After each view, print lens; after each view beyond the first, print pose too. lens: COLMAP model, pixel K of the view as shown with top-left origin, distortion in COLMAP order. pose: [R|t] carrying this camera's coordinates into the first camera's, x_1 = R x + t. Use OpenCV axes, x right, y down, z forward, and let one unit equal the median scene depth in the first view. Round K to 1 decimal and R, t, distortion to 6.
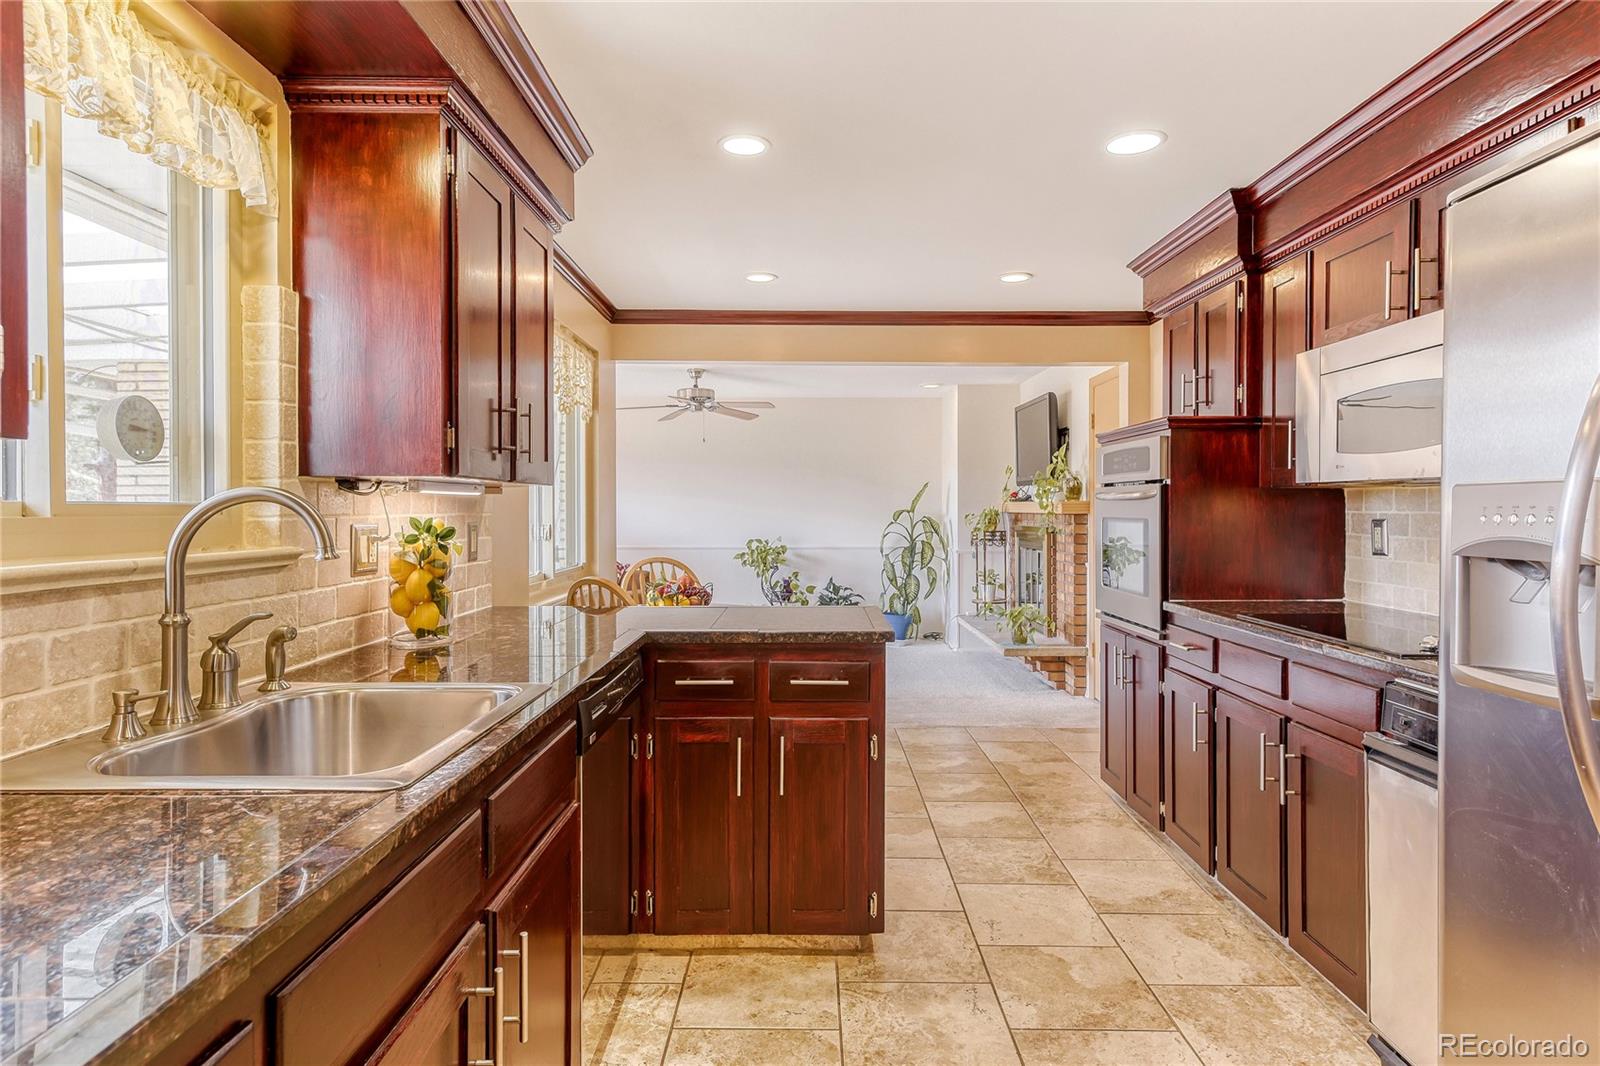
lens RADIAL K [[905.9, 0, 806.0], [0, 905.9, 517.1], [0, 0, 1]] dist [0.003696, 0.001890]
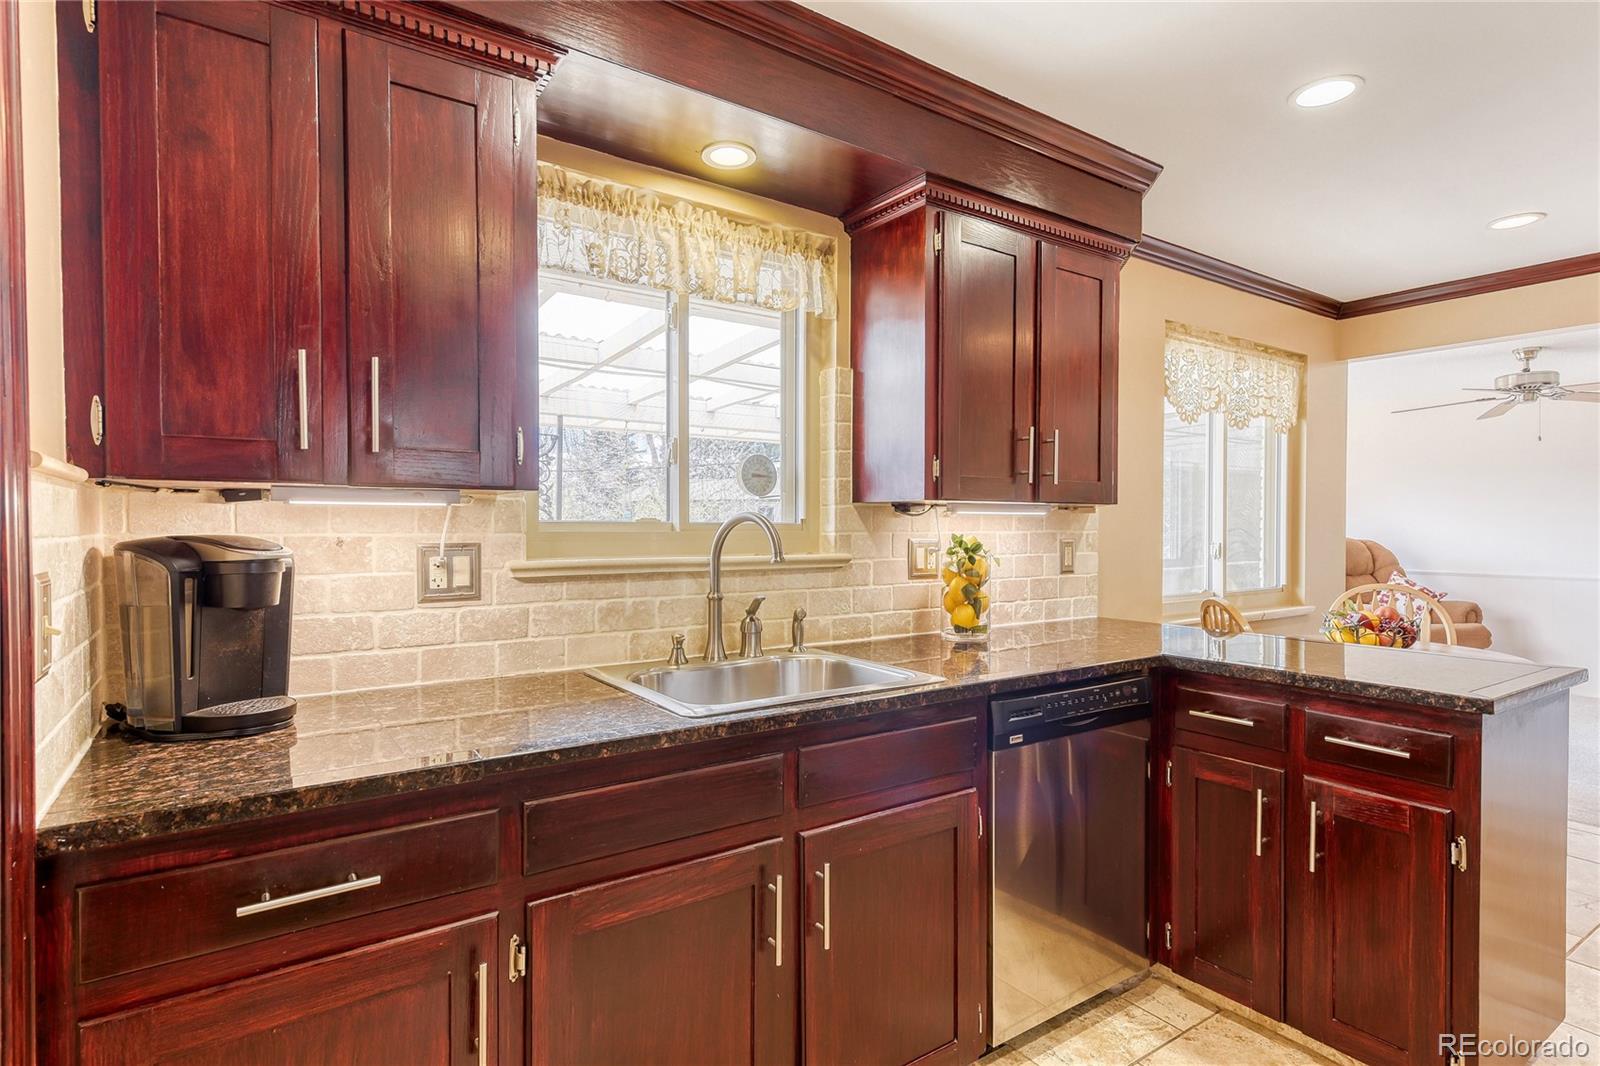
lens RADIAL K [[841.1, 0, 797.4], [0, 841.1, 539.6], [0, 0, 1]] dist [0.006775, 0.000777]
pose [[0.548892, 0.015627, -0.835747, 0.398904], [-0.009481, 0.999877, 0.012470, -0.003925], [0.835839, 0.001079, 0.548973, 0.198853]]
